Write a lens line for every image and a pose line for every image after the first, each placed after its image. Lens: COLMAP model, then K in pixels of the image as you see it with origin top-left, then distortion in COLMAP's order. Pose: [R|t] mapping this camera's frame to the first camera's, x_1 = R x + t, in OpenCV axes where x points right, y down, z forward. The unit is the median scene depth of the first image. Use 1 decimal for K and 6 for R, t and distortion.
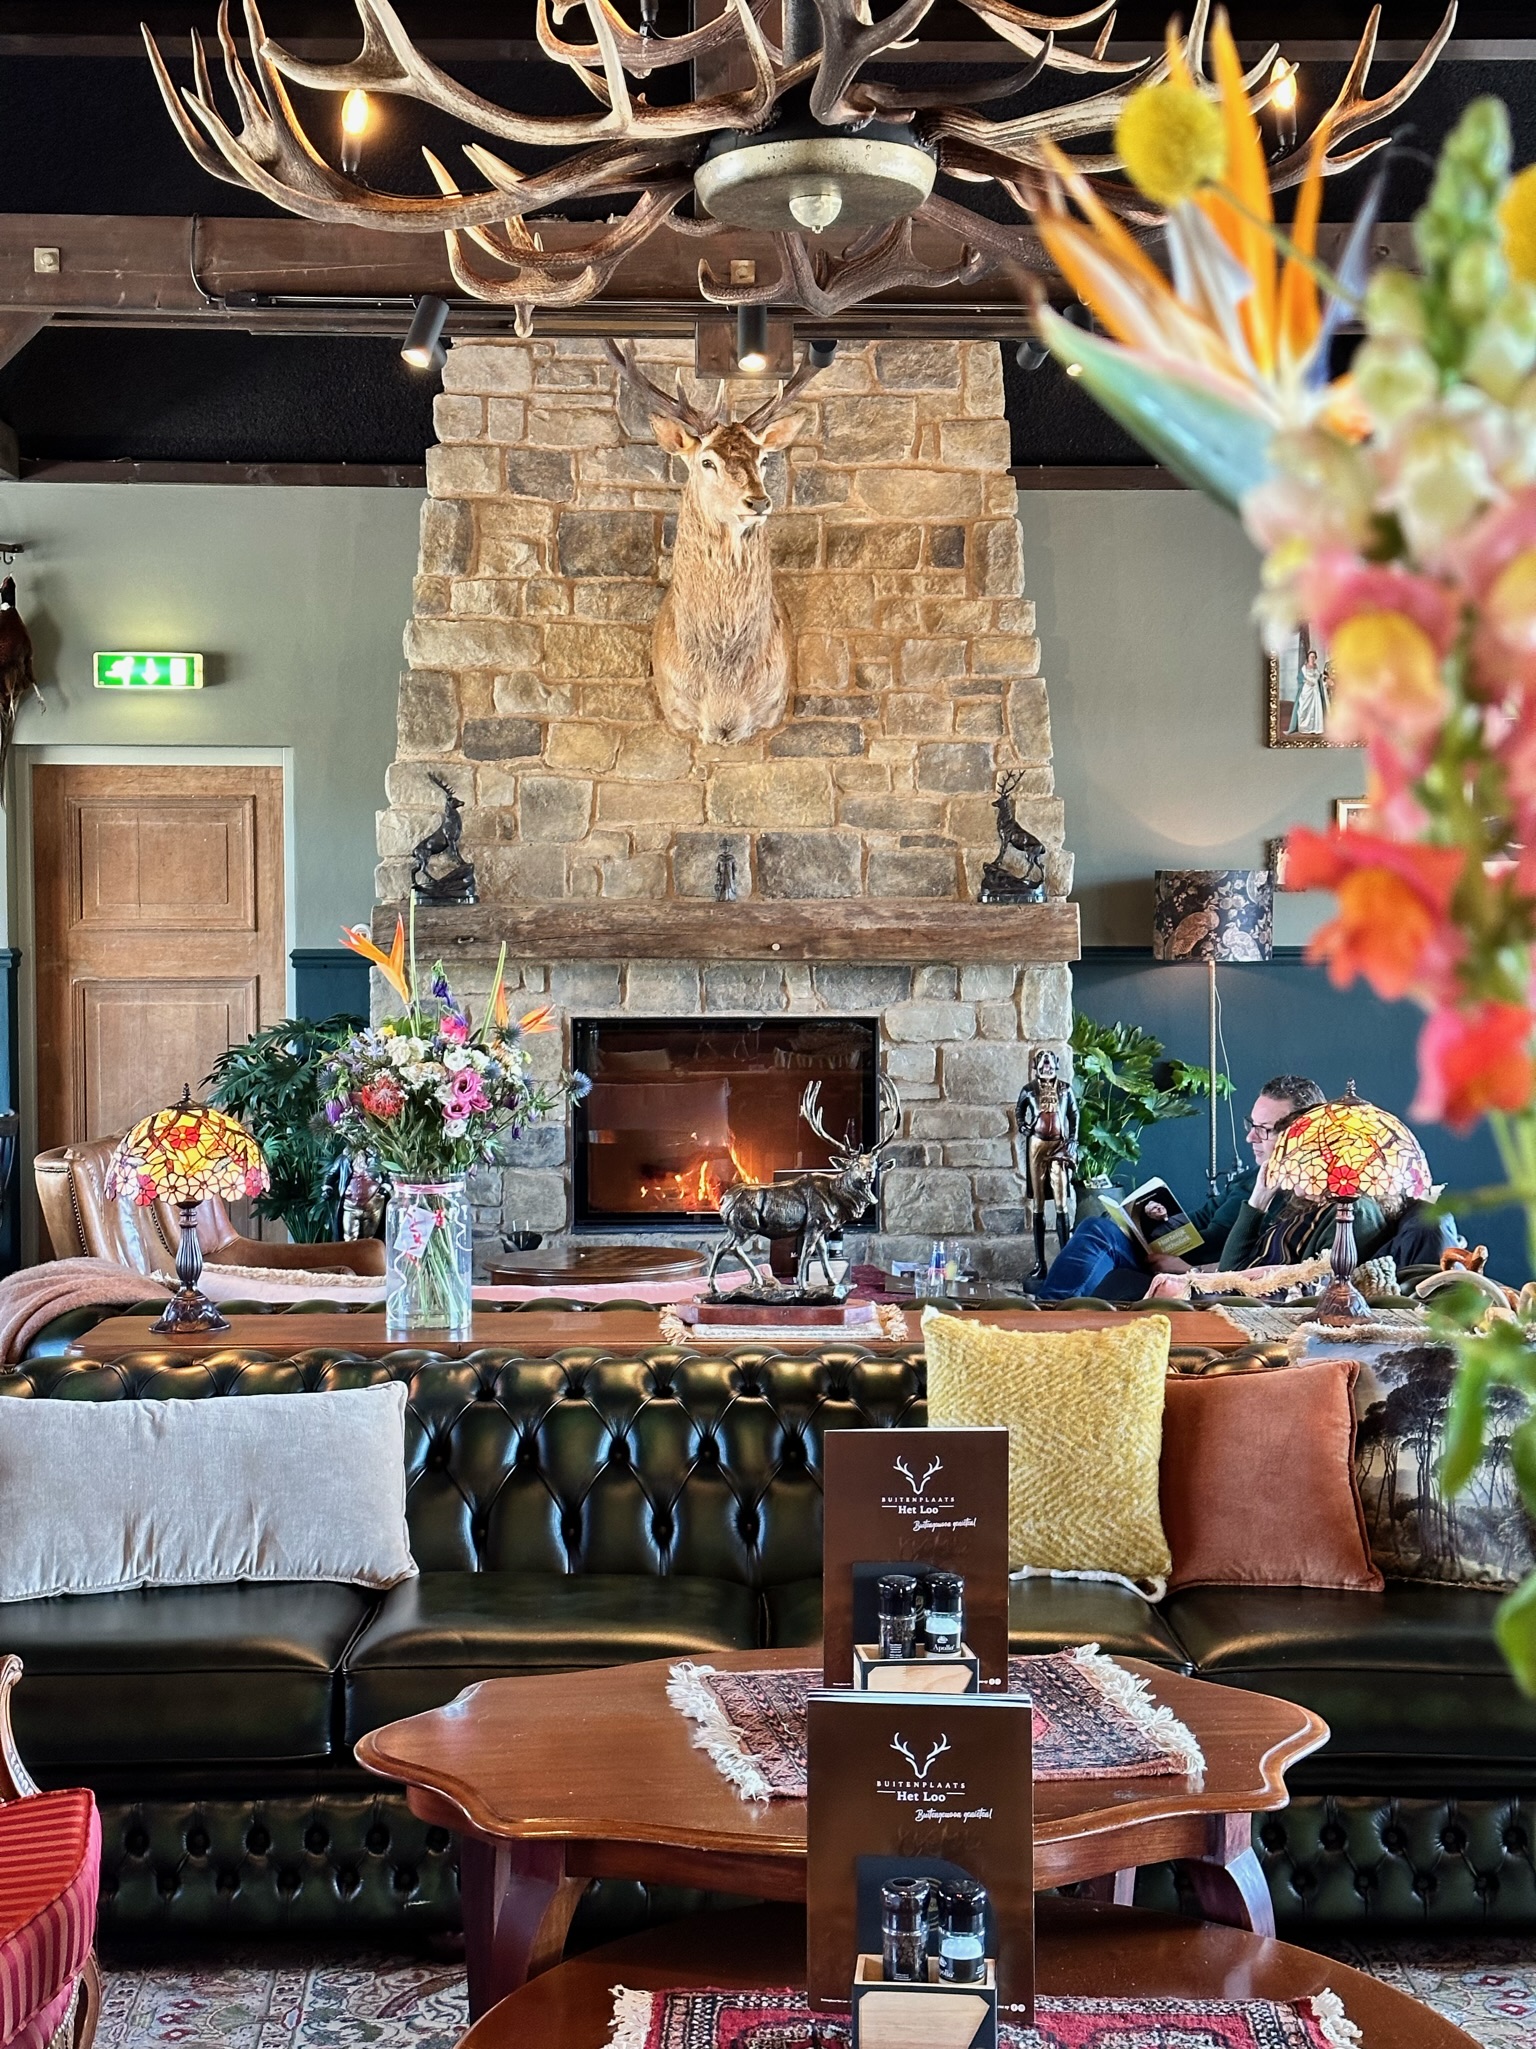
lens RADIAL K [[2850.1, 0, 768.6], [0, 2850.1, 1029.8], [0, 0, 1]] dist [0.141377, -0.061149]
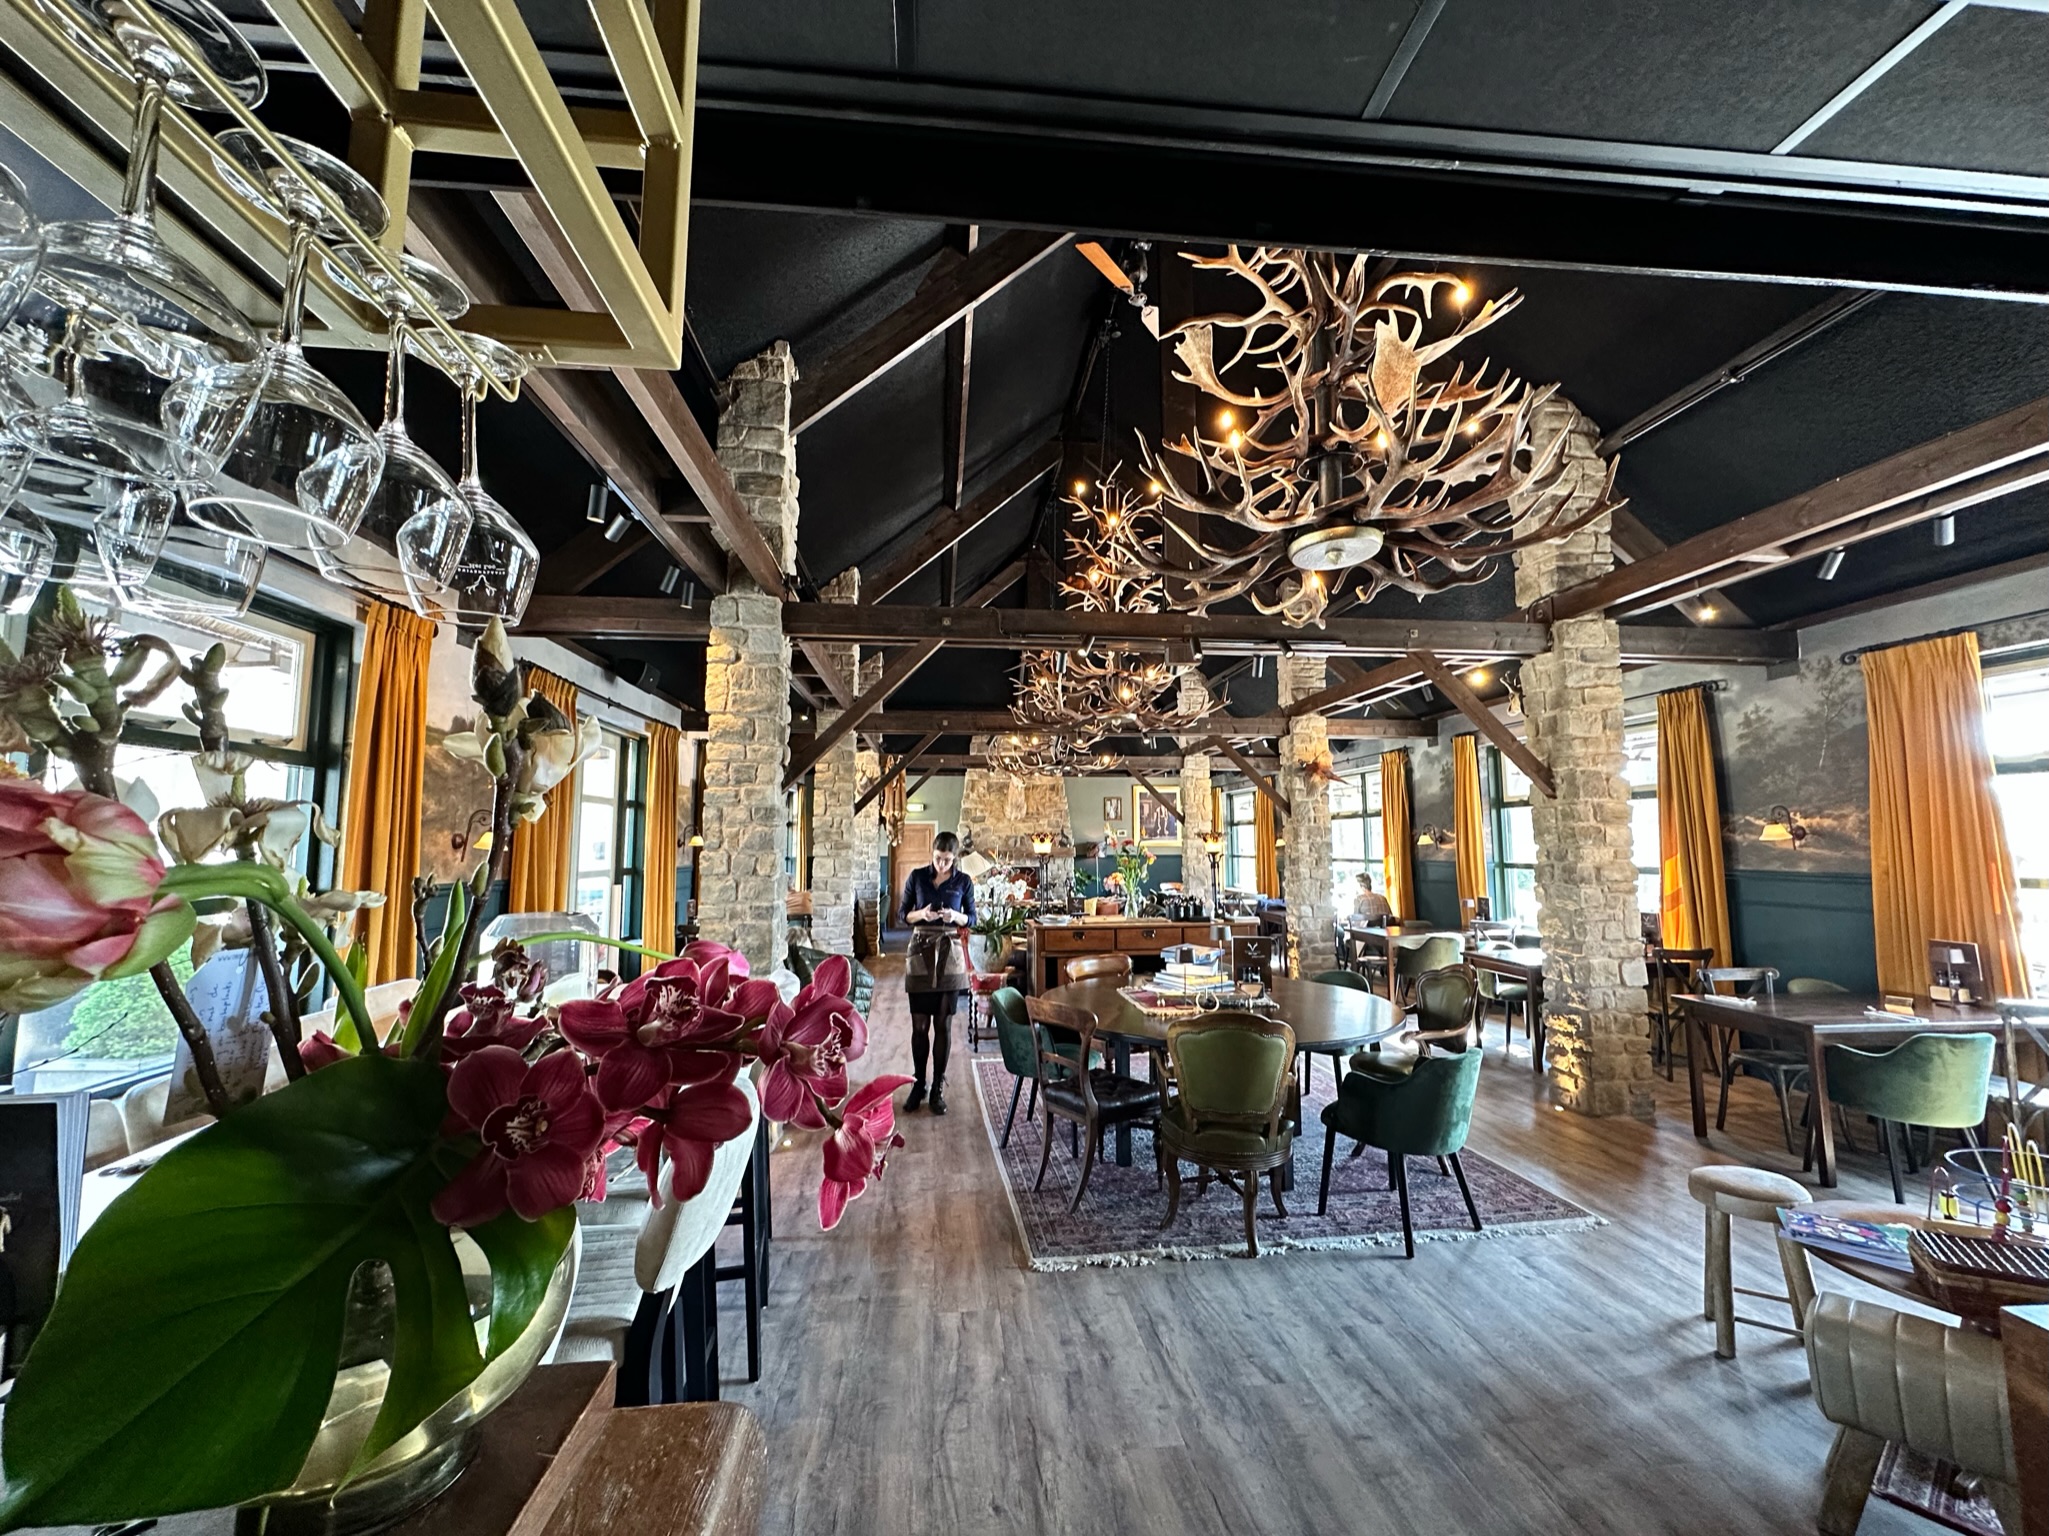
lens RADIAL K [[815.5, 0, 1024.5], [0, 815.5, 768.0], [0, 0, 1]] dist [0.001684, 0.000012]
pose [[0.996999, 0.005981, 0.077188, -0.129094], [0.005158, 0.989664, -0.143311, 0.035411], [-0.077248, 0.143279, 0.986663, -0.697532]]
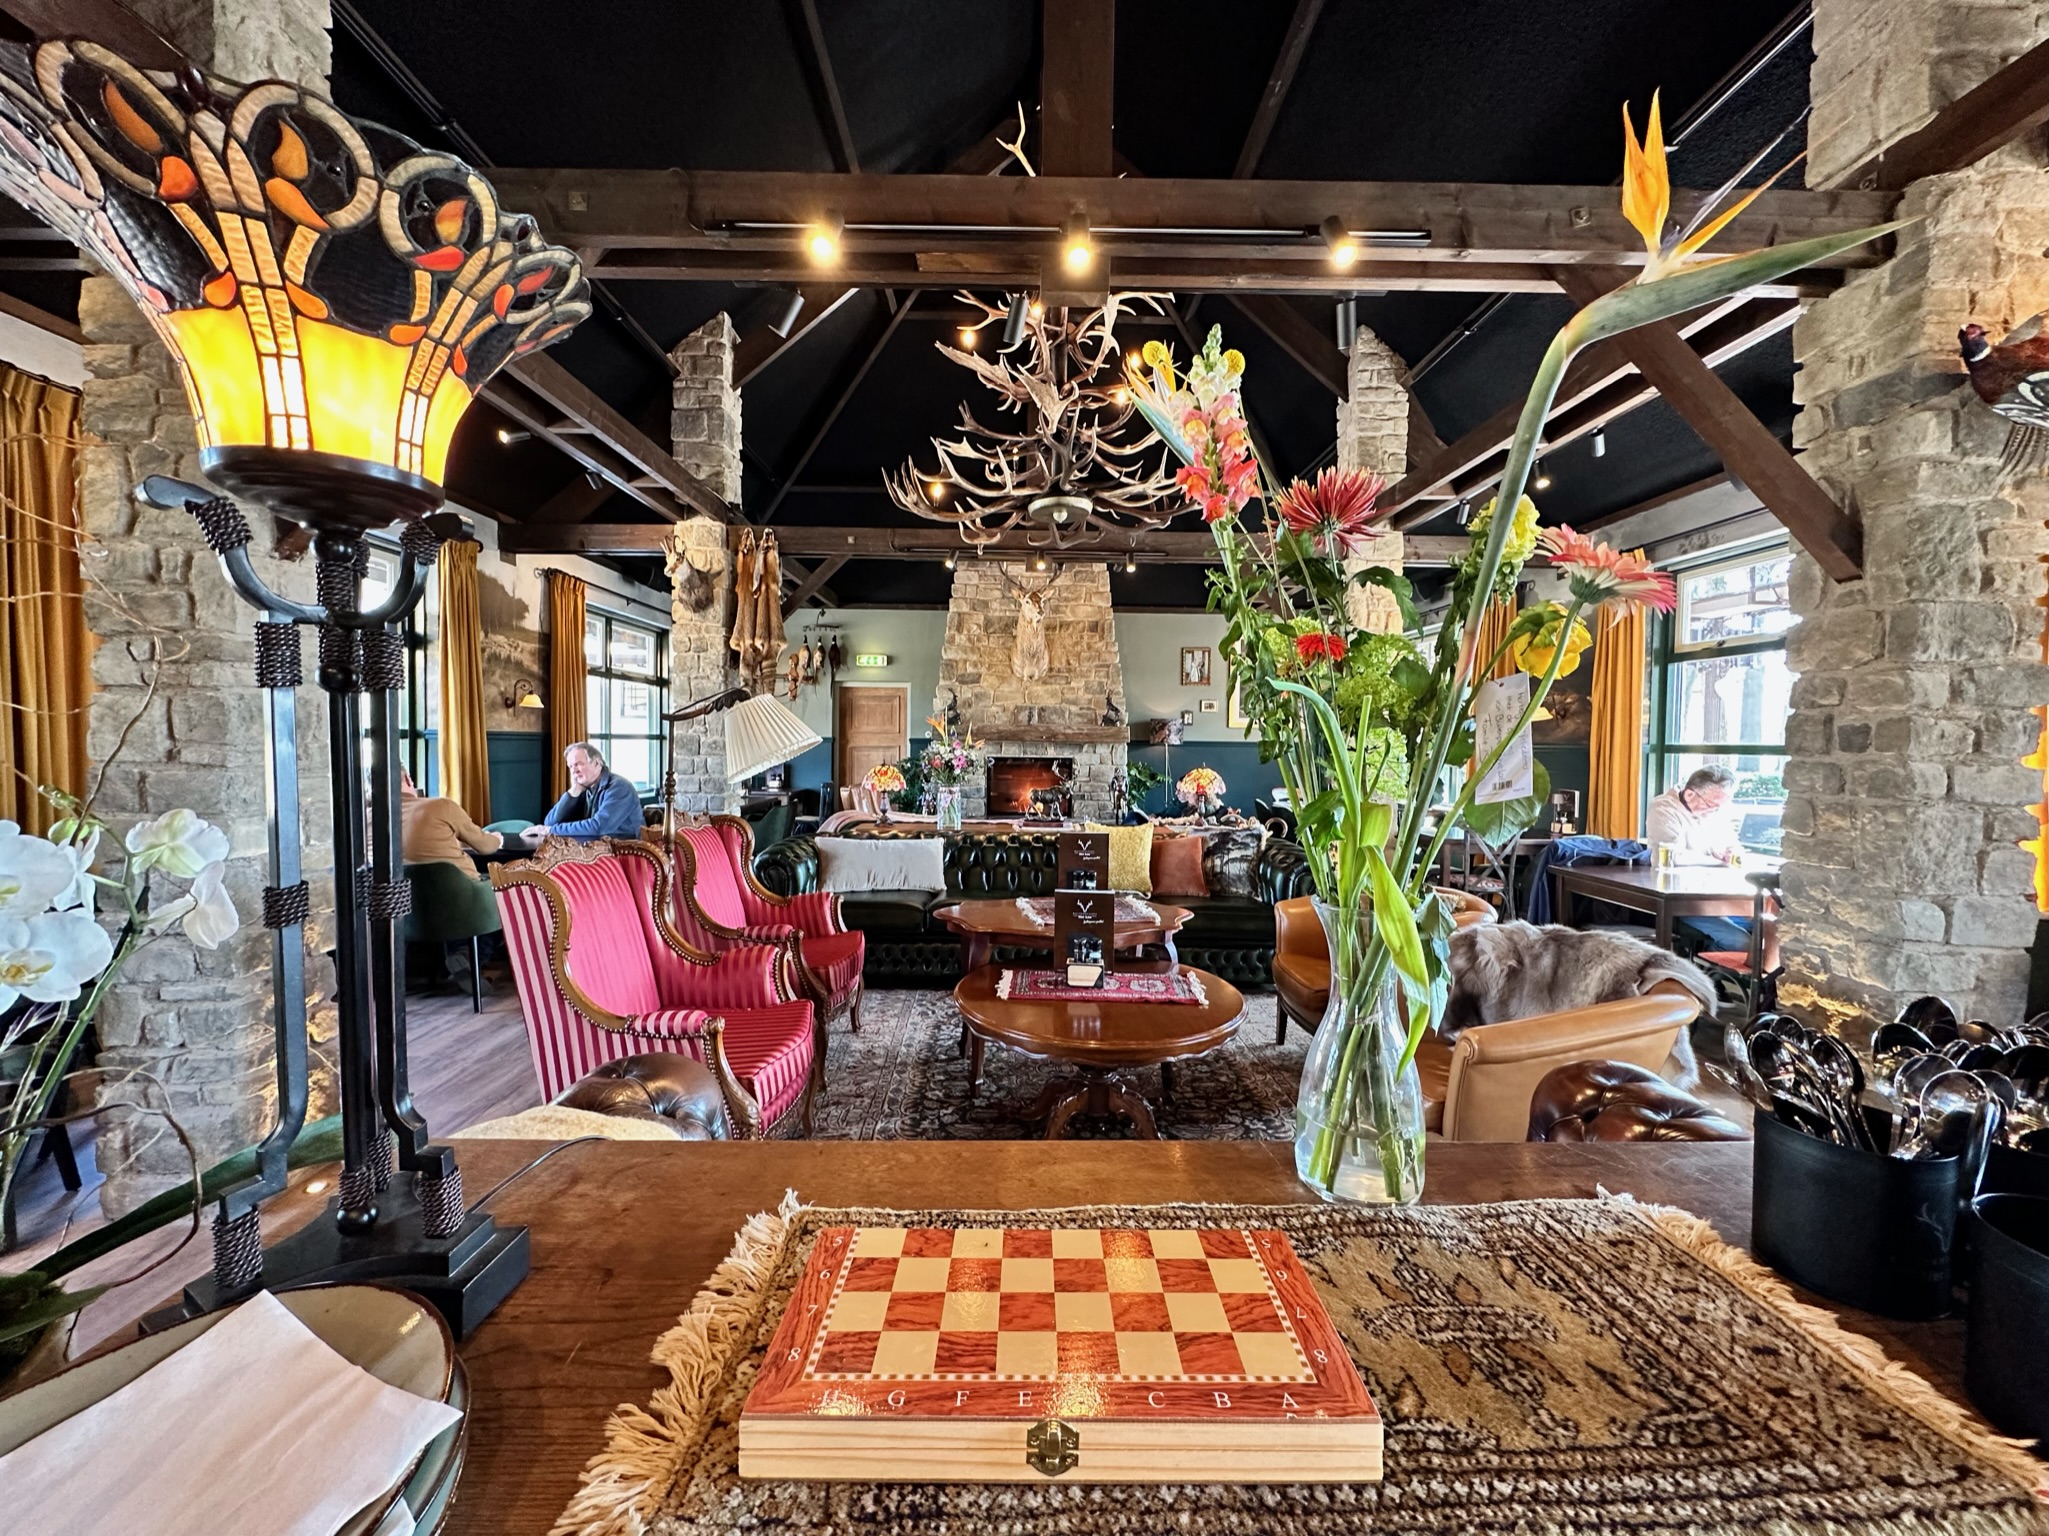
lens RADIAL K [[815.5, 0, 1024.5], [0, 815.5, 768.0], [0, 0, 1]] dist [0.001684, 0.000012]
pose [[0.999733, 0.013128, -0.019010, -0.002500], [-0.013441, 0.999775, -0.016437, 0.026182], [0.018790, 0.016688, 0.999684, -0.021489]]
